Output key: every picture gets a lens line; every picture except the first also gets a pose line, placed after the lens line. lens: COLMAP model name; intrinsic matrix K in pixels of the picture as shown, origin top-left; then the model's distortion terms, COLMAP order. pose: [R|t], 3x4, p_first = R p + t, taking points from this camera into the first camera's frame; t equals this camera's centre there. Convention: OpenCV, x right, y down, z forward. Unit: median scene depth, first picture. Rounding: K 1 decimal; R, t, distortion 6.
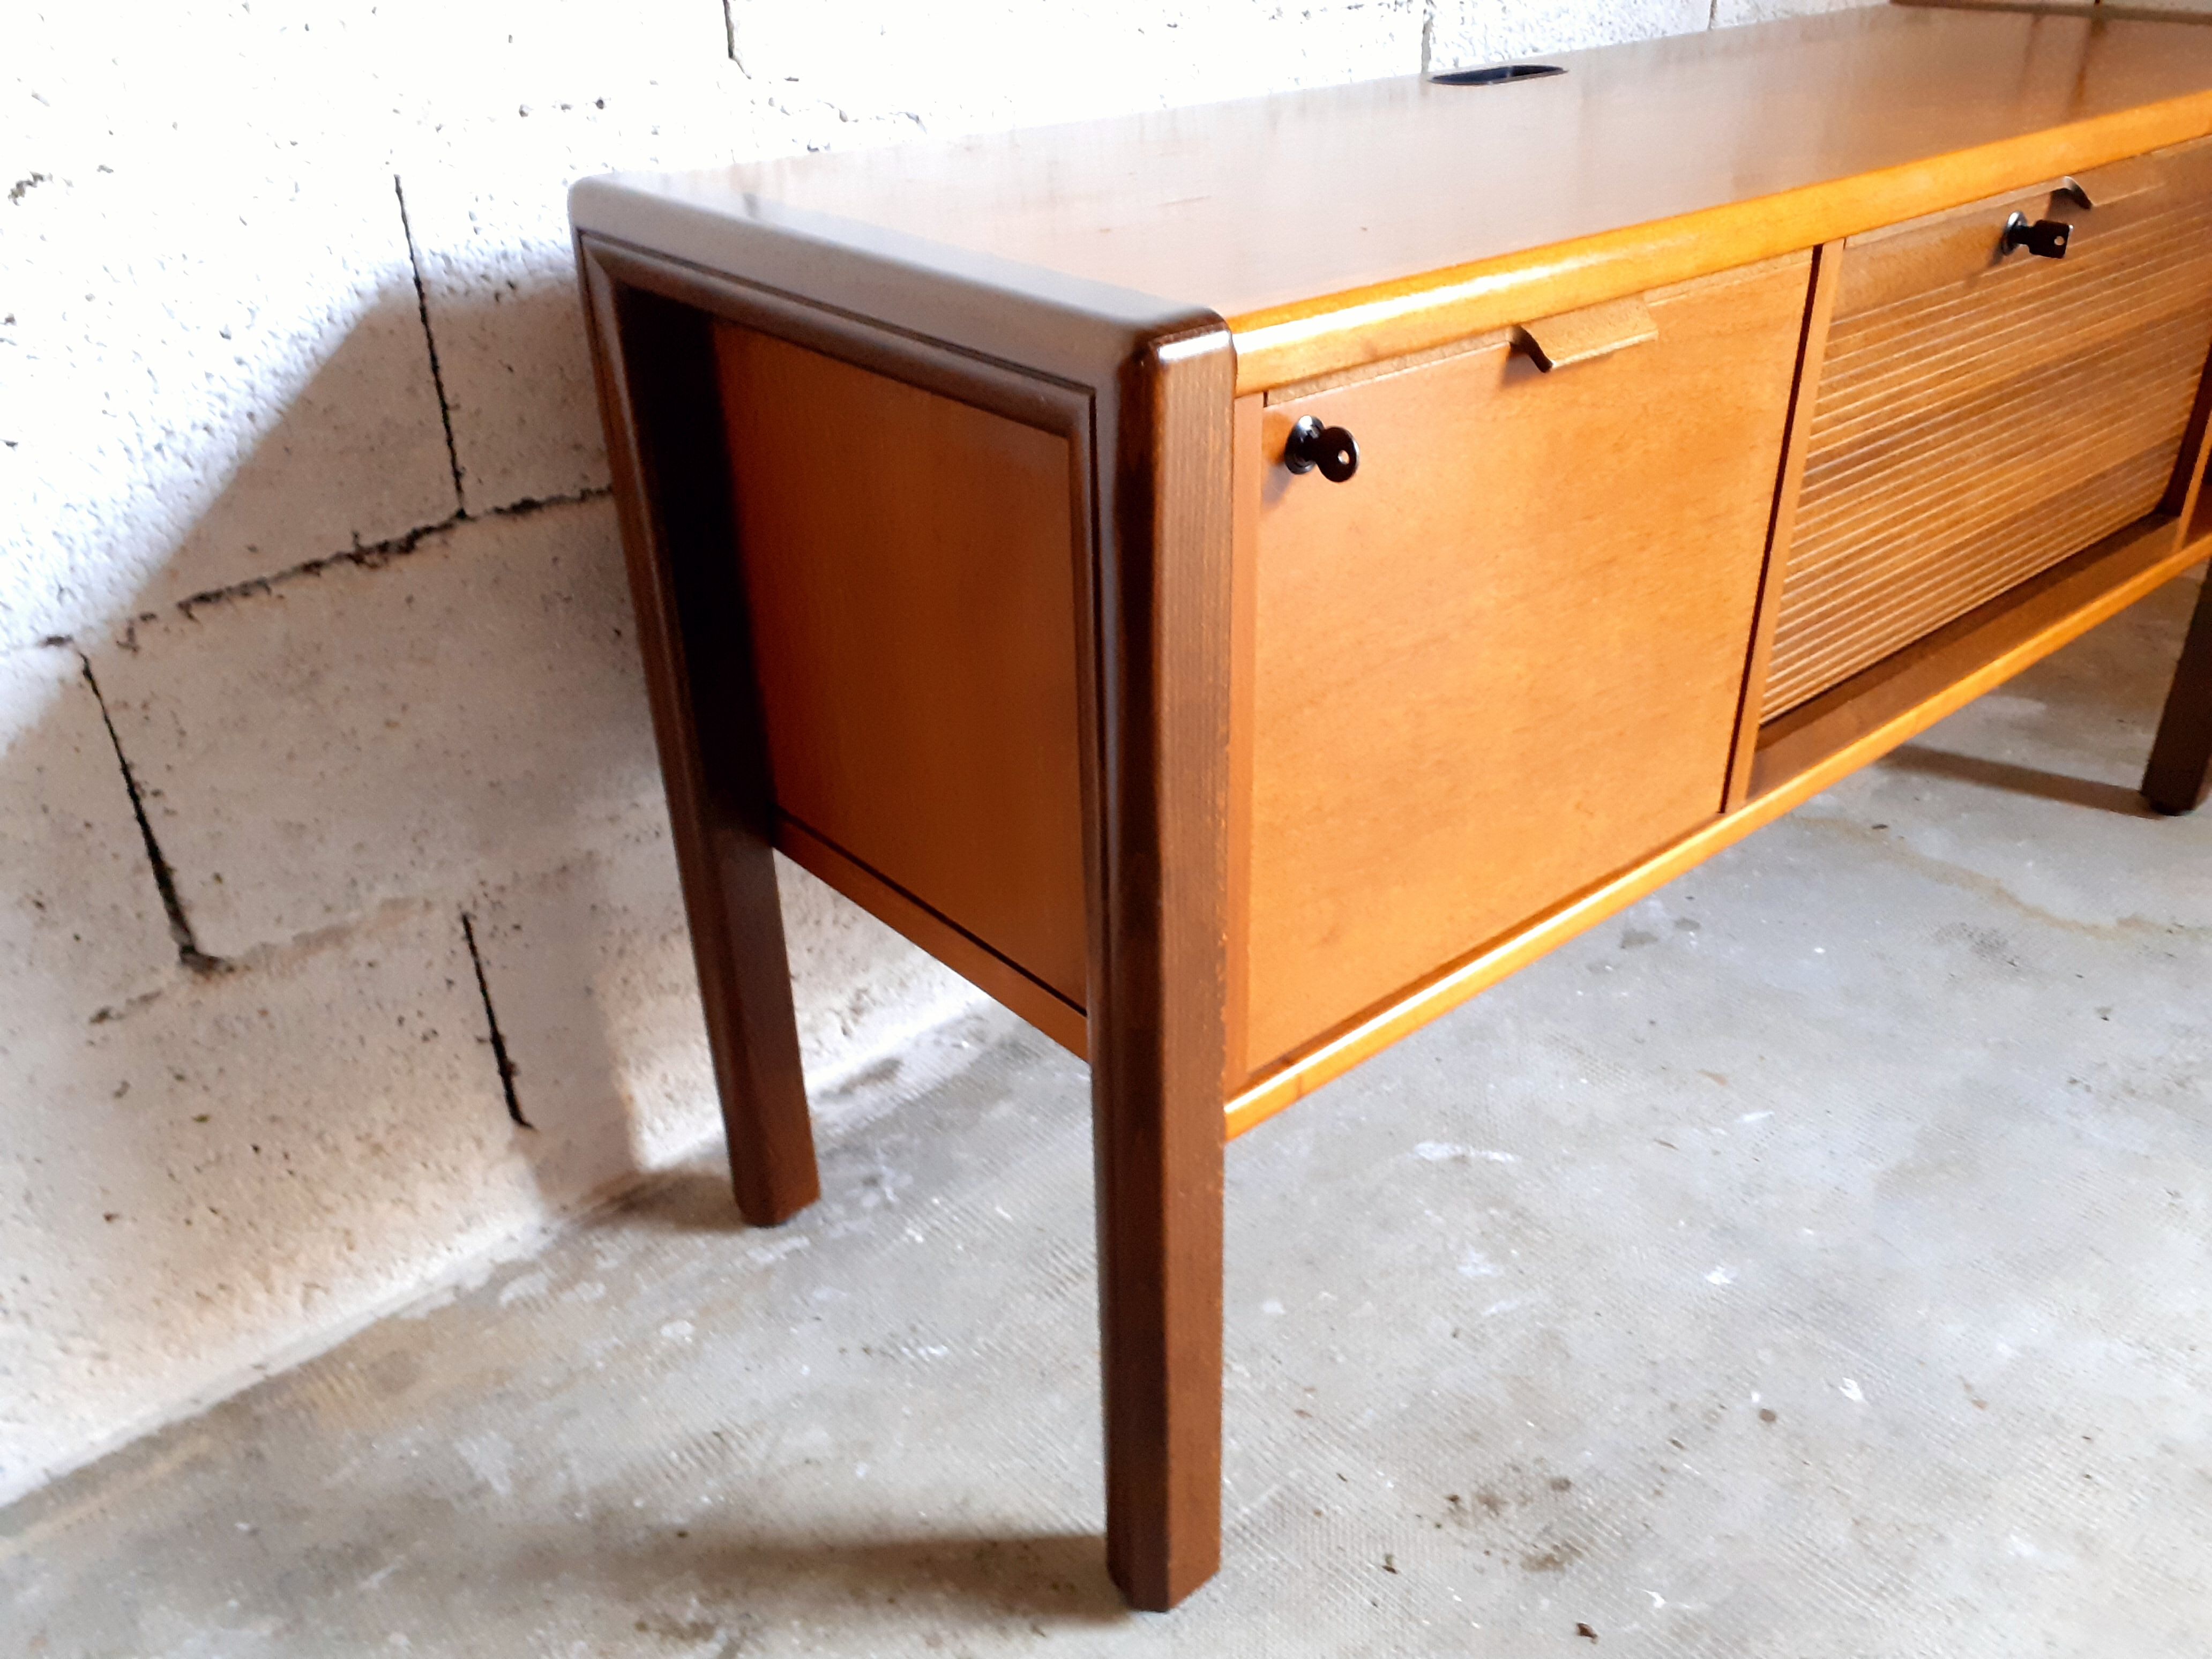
lens RADIAL K [[1784.5, 0, 1108.8], [0, 1784.5, 842.8], [0, 0, 1]] dist [0.041516, -0.051968]
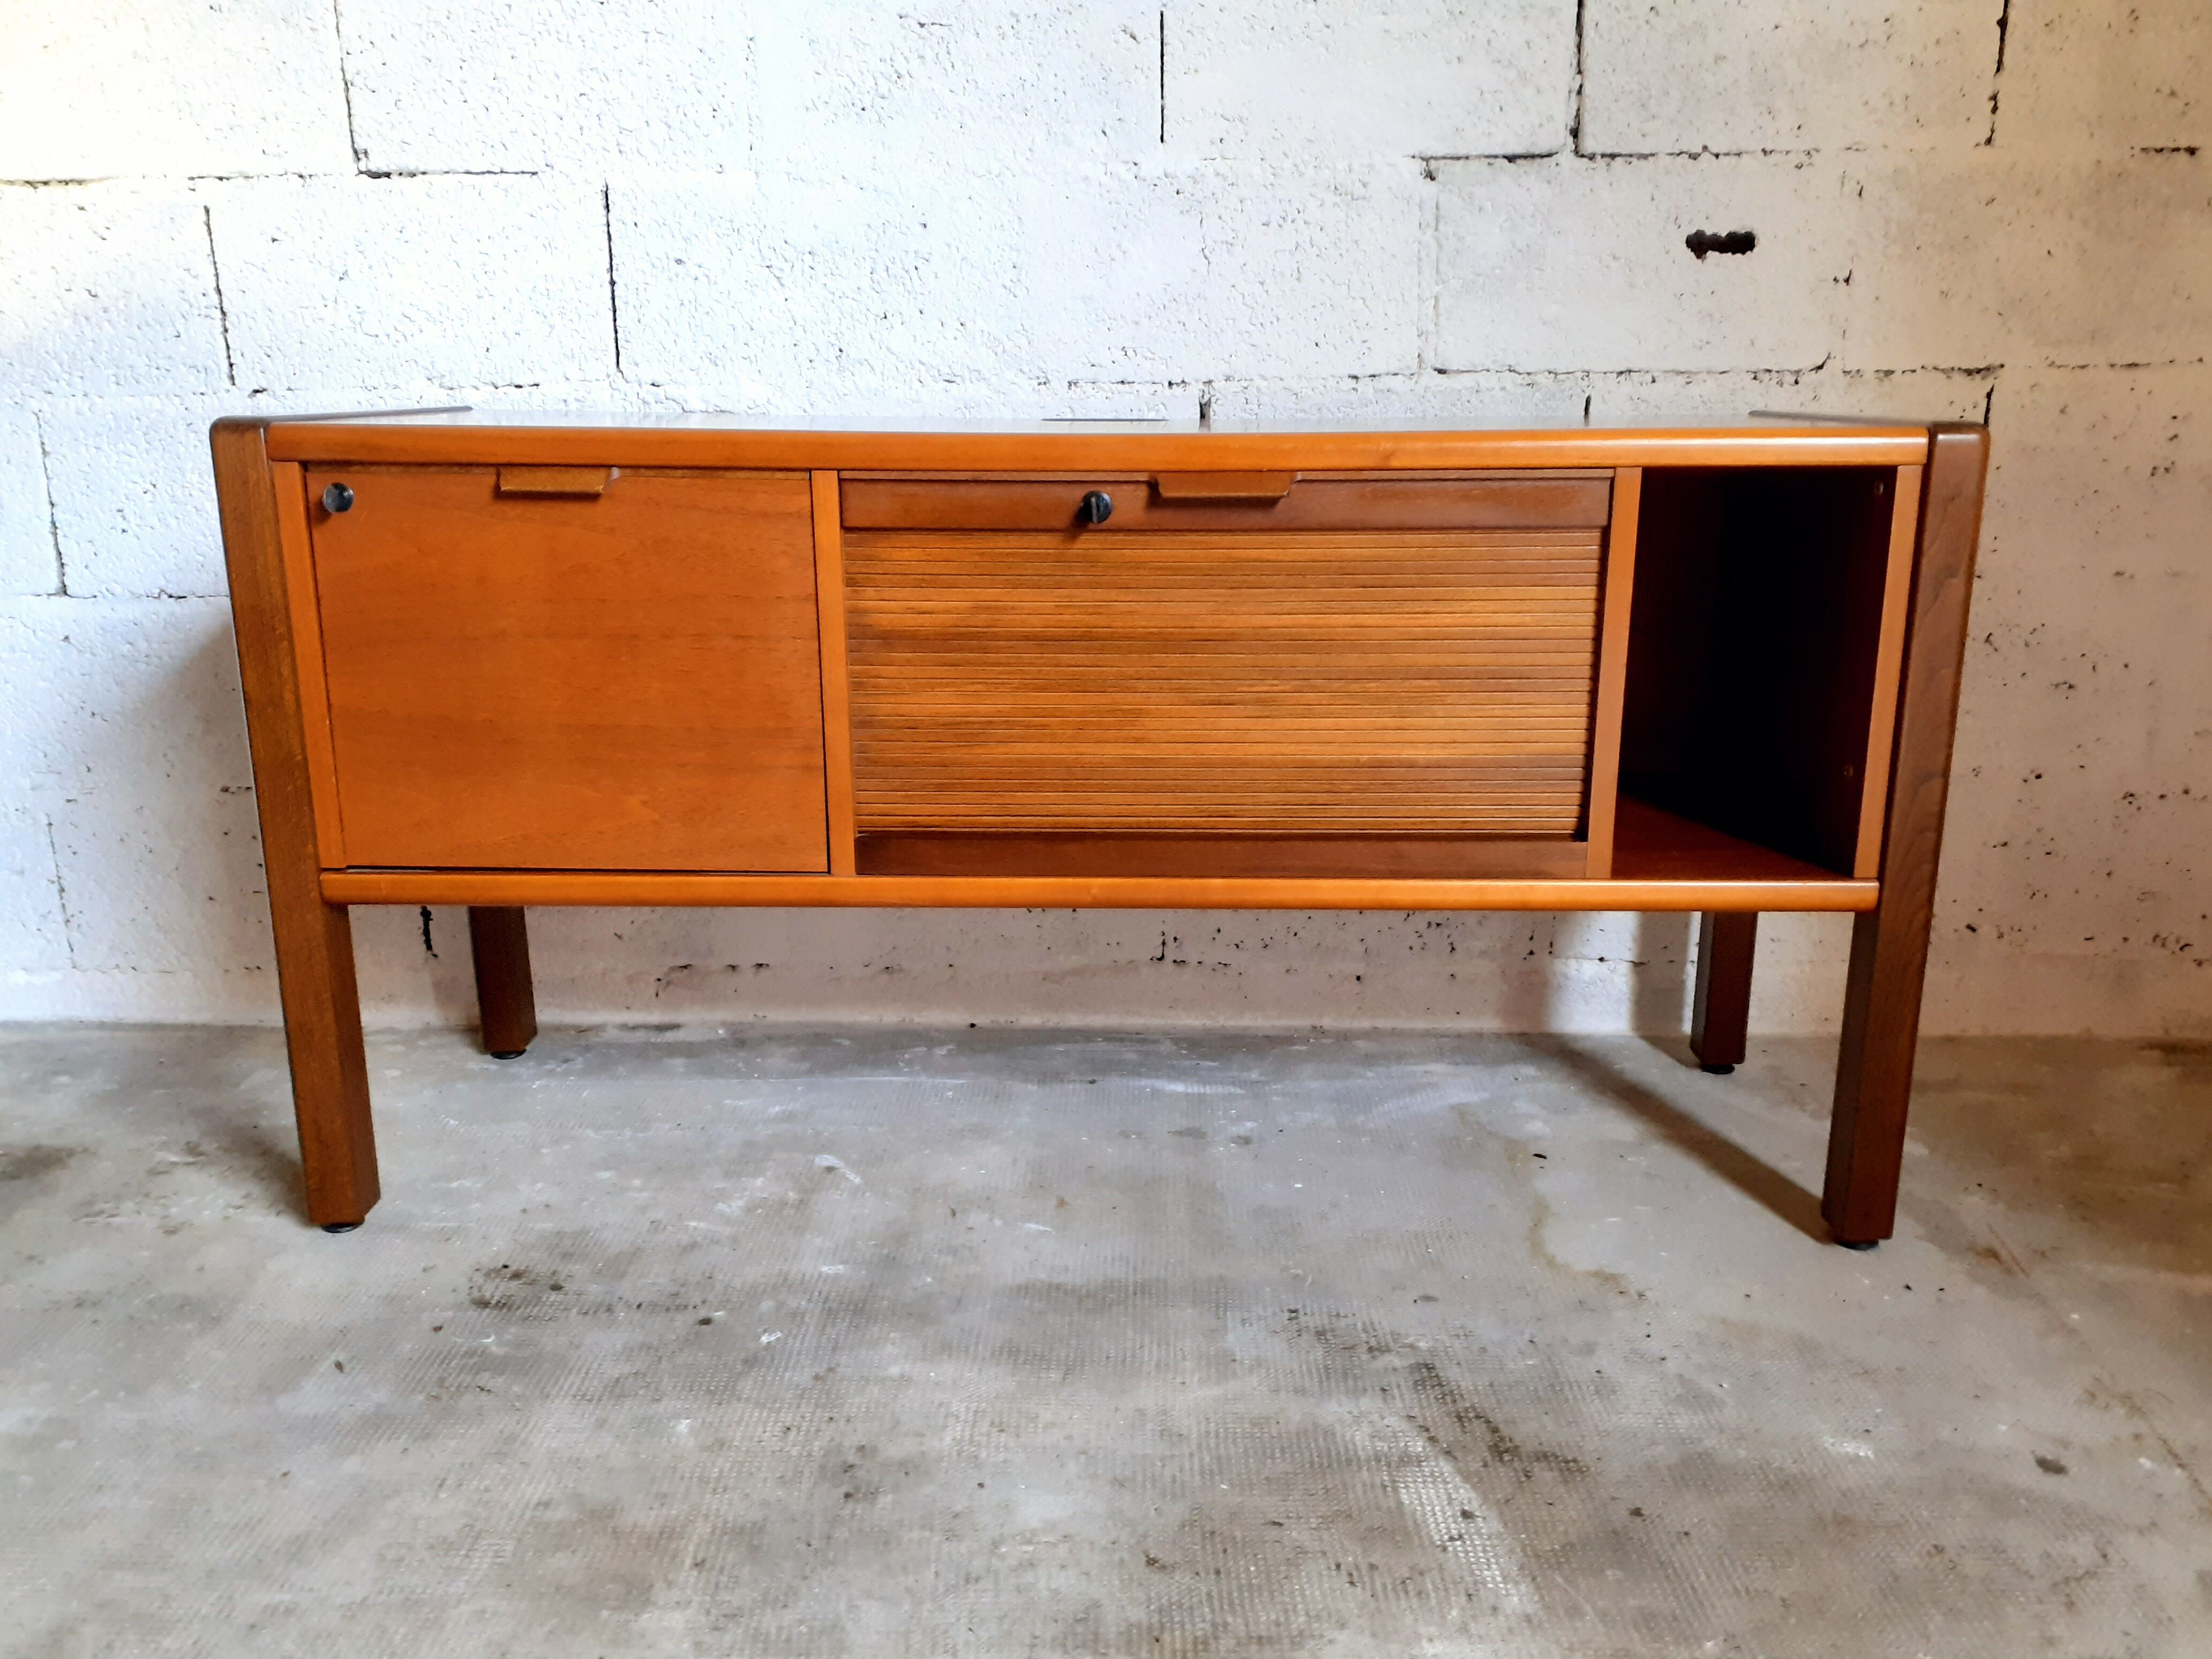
lens RADIAL K [[1784.5, 0, 1117.0], [0, 1784.5, 827.2], [0, 0, 1]] dist [0.041516, -0.051968]
pose [[0.741271, 0.183370, -0.645672, 1.376319], [-0.343676, 0.929984, -0.130447, 0.052288], [0.576544, 0.318599, 0.752390, 0.076422]]
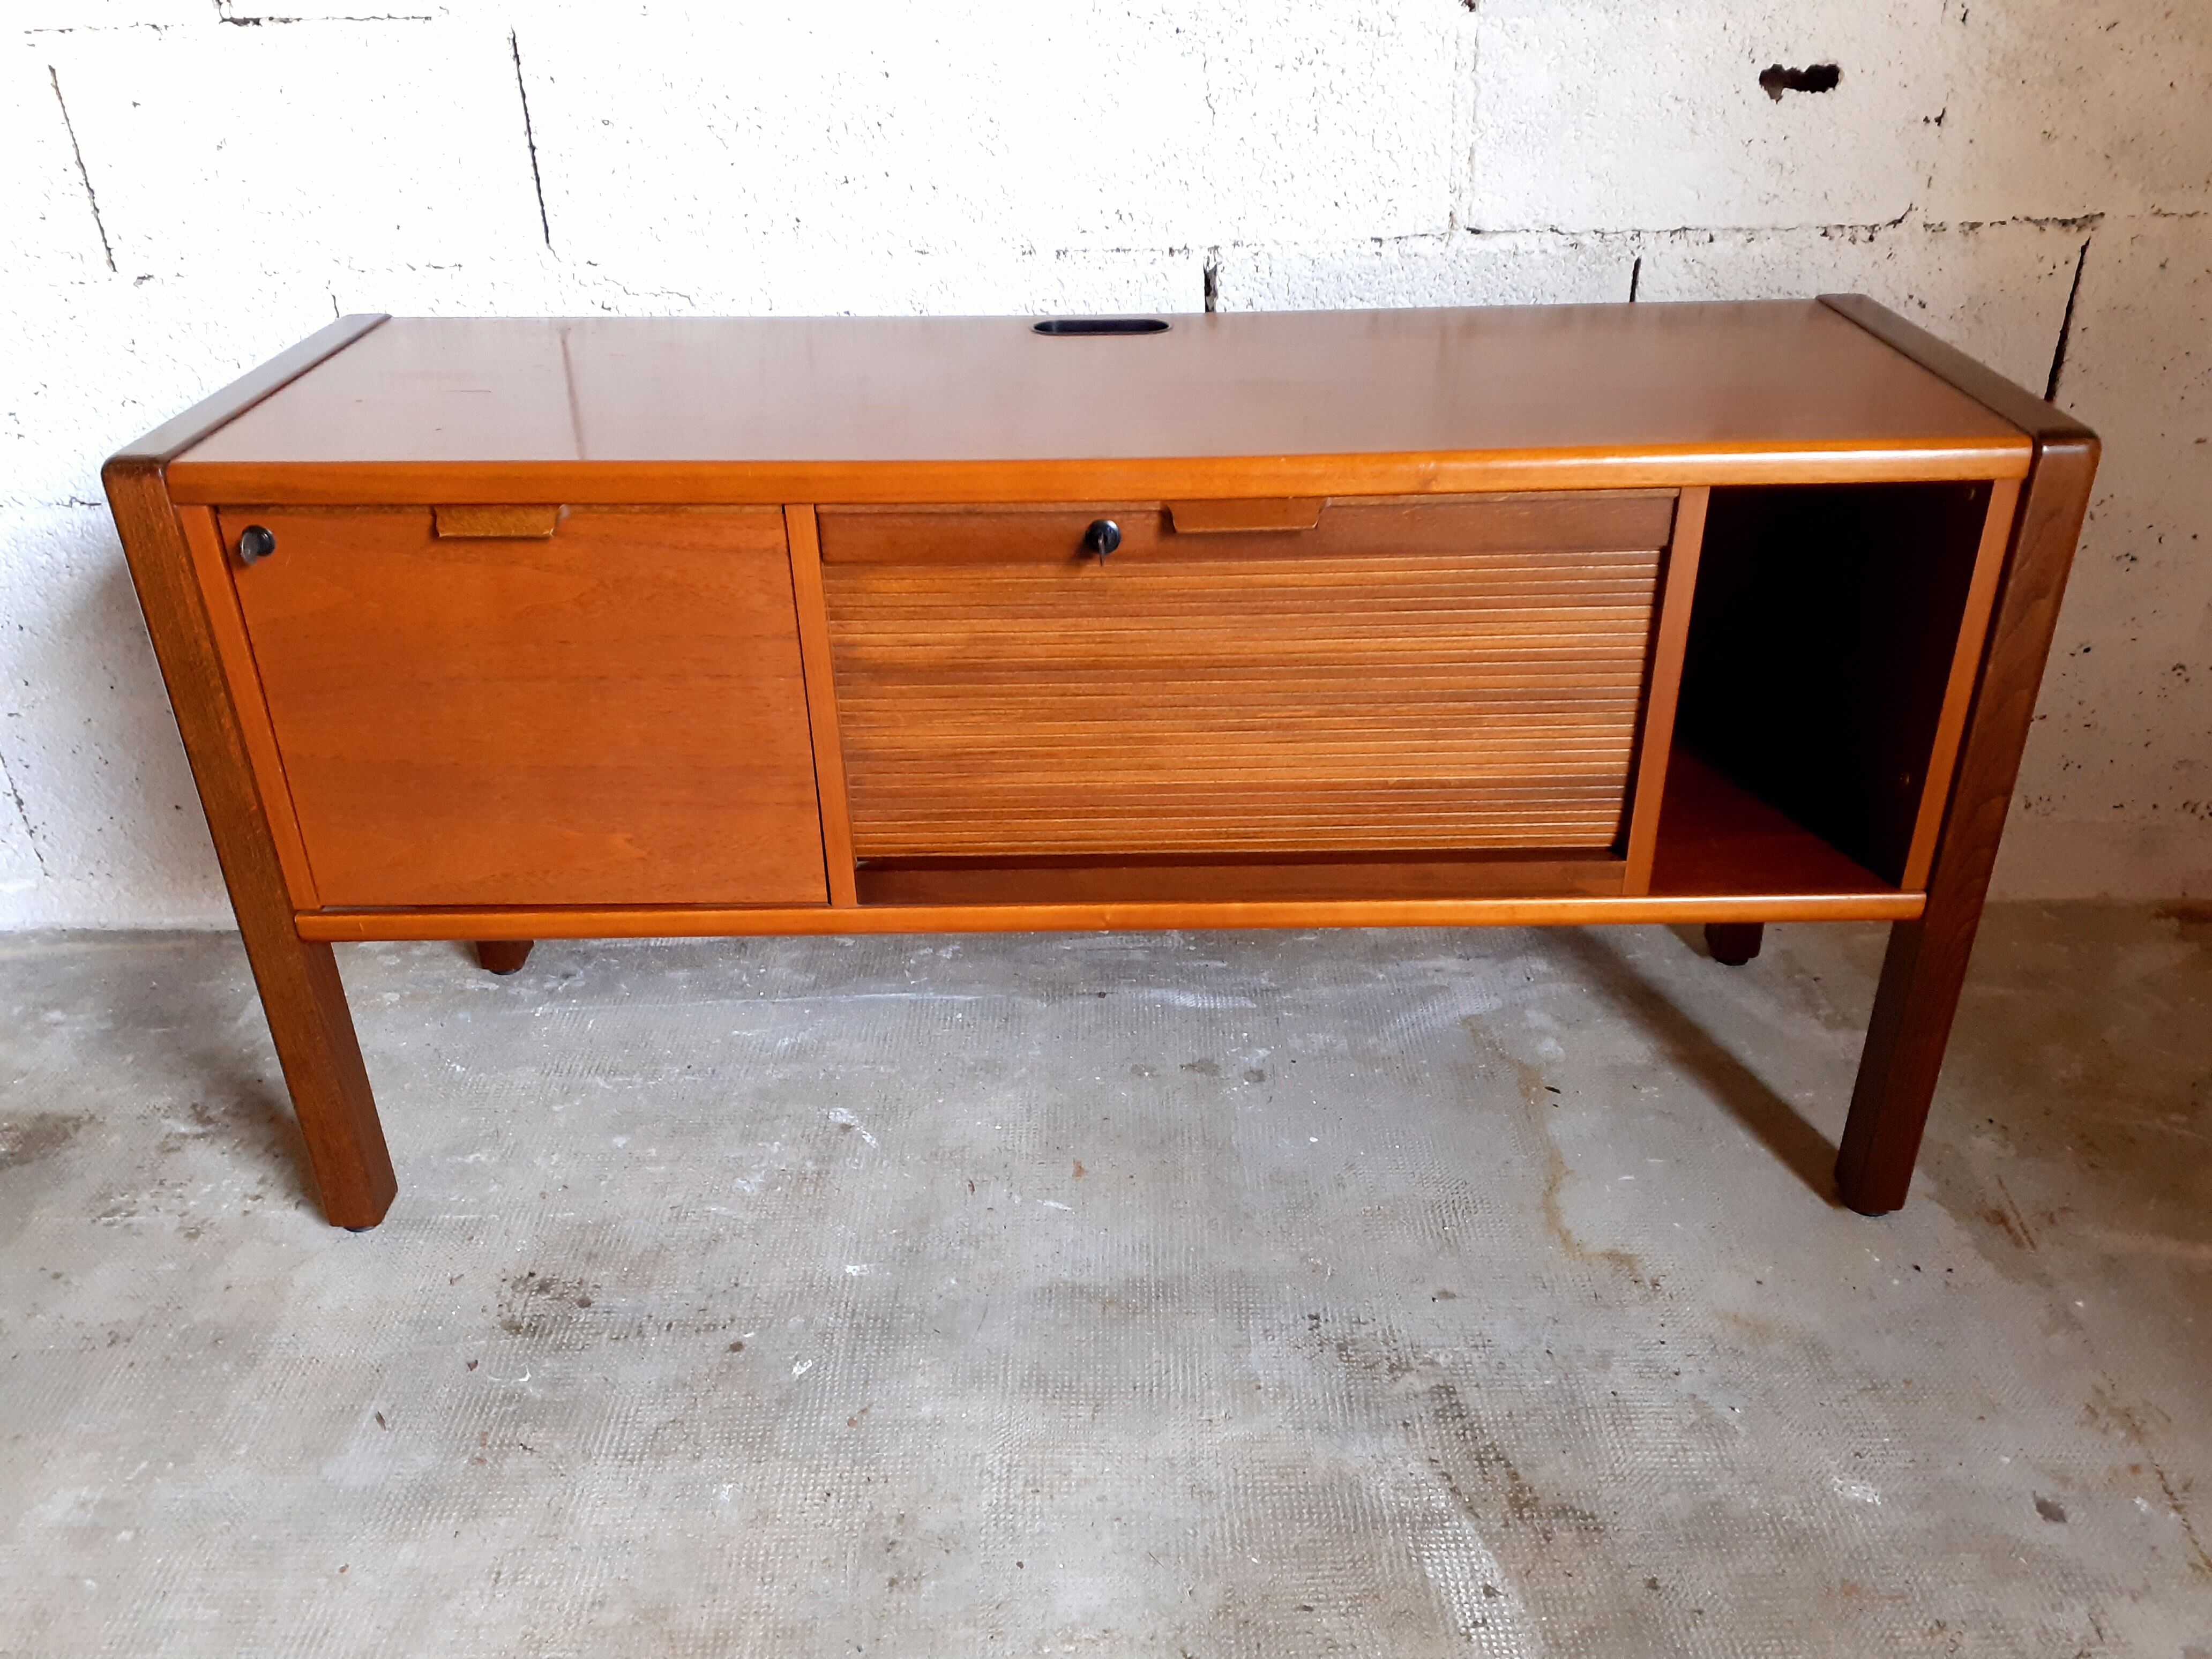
lens RADIAL K [[1784.5, 0, 1112.2], [0, 1784.5, 824.3], [0, 0, 1]] dist [0.041516, -0.051968]
pose [[0.753656, 0.320201, -0.573998, 1.222467], [-0.322237, 0.941156, 0.101923, -0.270992], [0.572857, 0.108148, 0.812489, 0.041247]]
